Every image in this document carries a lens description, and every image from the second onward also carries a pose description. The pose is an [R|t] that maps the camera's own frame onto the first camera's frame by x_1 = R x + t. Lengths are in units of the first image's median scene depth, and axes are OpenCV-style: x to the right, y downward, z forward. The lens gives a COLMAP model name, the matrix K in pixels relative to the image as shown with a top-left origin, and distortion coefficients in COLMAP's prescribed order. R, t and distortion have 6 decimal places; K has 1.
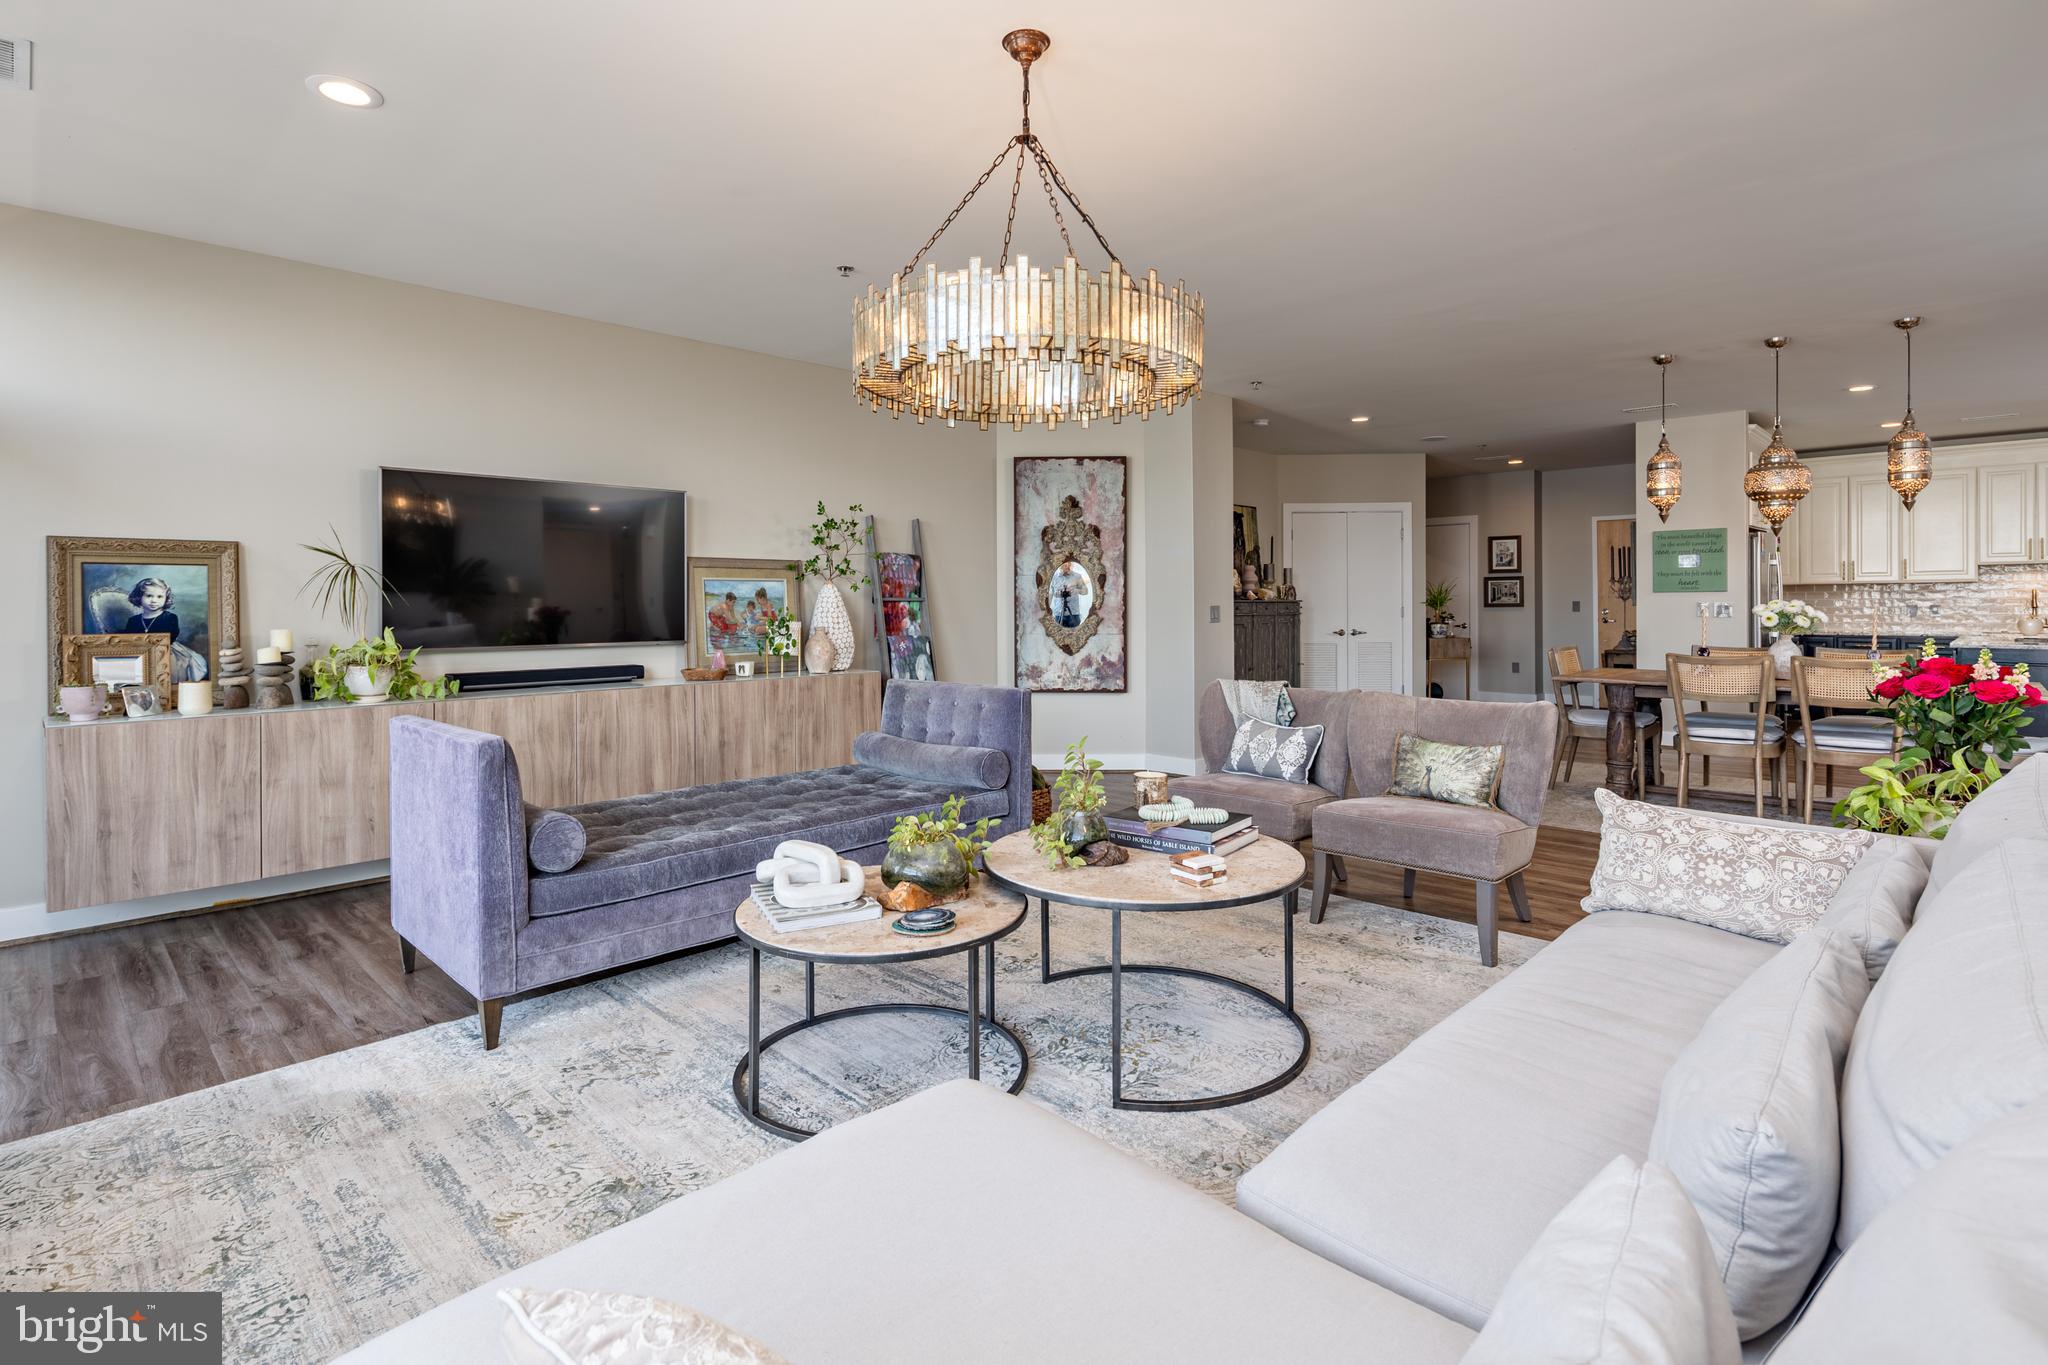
lens RADIAL K [[996.8, 0, 1012.8], [0, 996.8, 607.0], [0, 0, 1]] dist [0.006527, -0.005163]
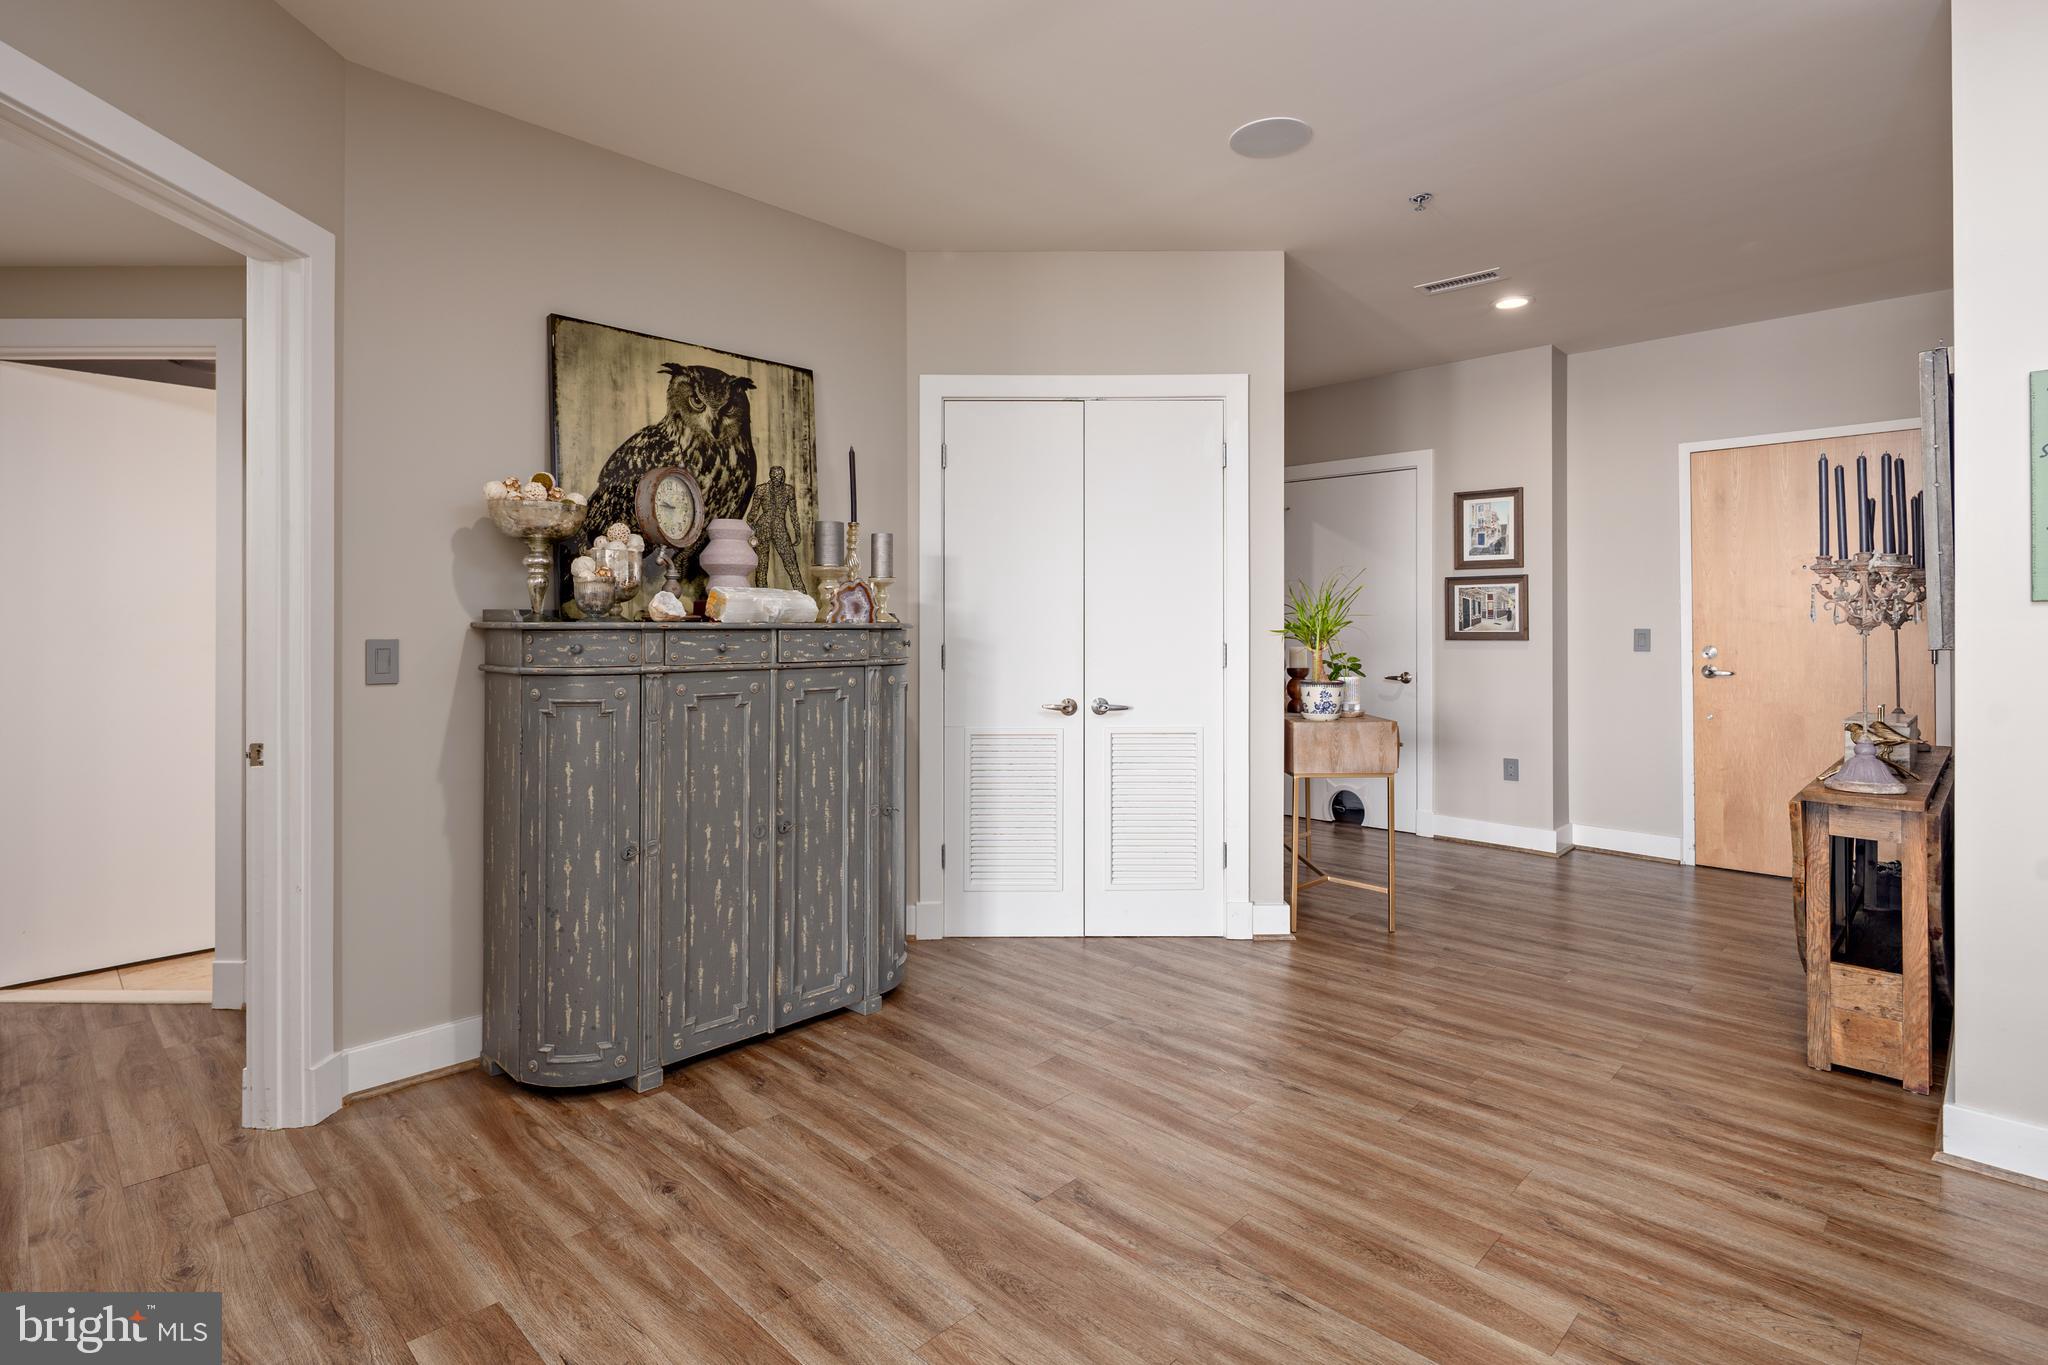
lens RADIAL K [[996.8, 0, 1015.3], [0, 996.8, 618.4], [0, 0, 1]] dist [0.006527, -0.005163]
pose [[0.999948, 0.005952, 0.008281, 0.531761], [-0.005871, 0.999934, -0.009858, -0.008828], [-0.008339, 0.009809, 0.999917, 1.061837]]
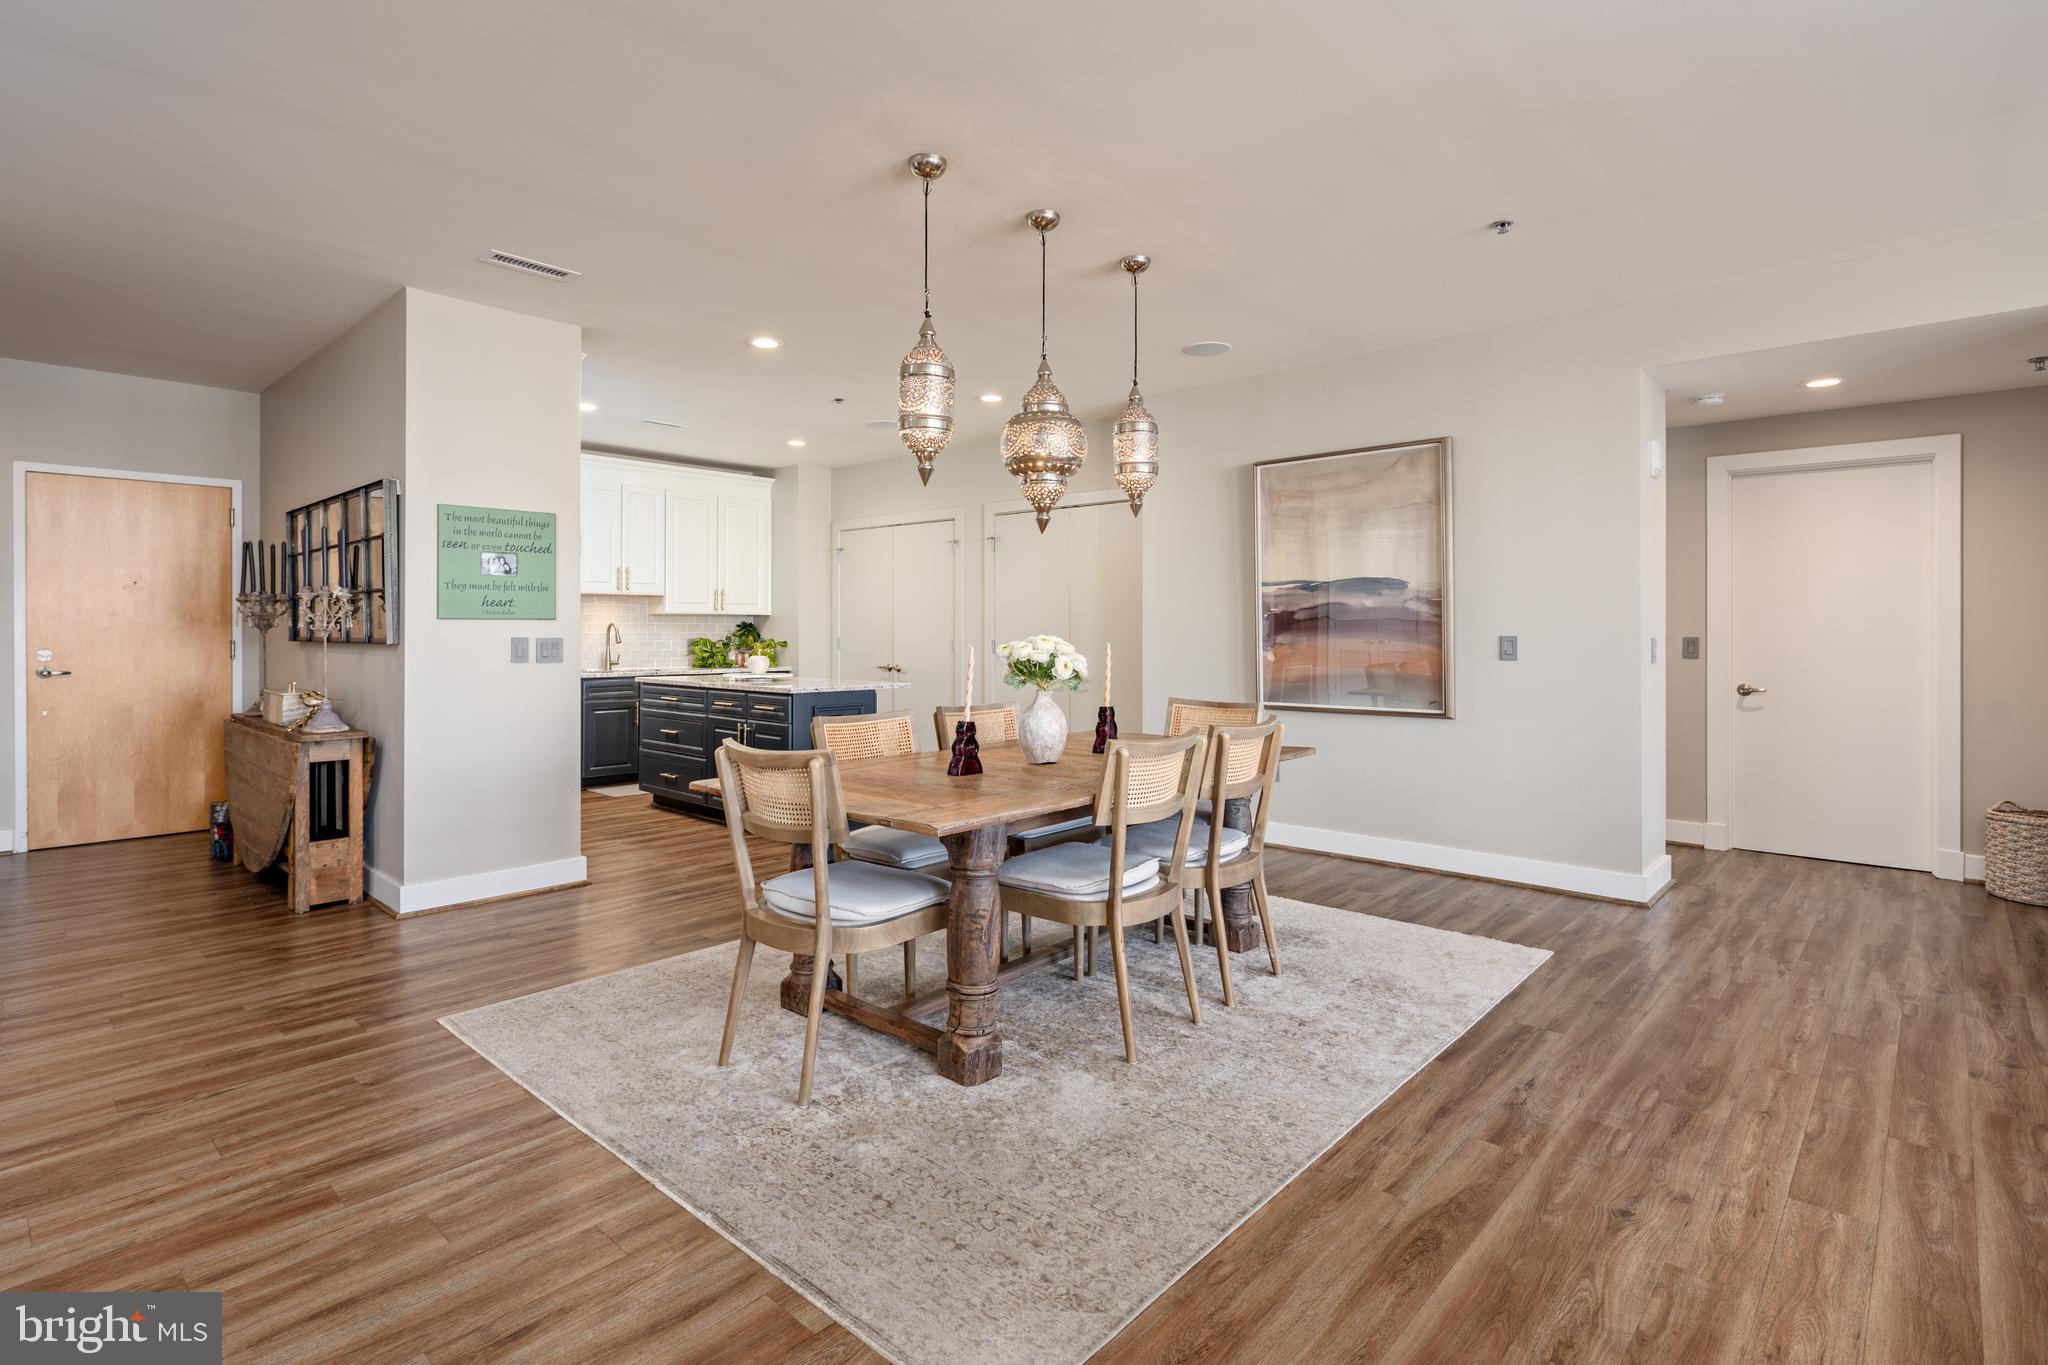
lens RADIAL K [[996.8, 0, 1017.3], [0, 996.8, 630.2], [0, 0, 1]] dist [0.006527, -0.005163]
pose [[-0.039582, 0.006295, 0.999197, 0.146117], [0.003068, 0.999976, -0.006178, -0.006032], [-0.999212, 0.002821, -0.039600, 1.029976]]
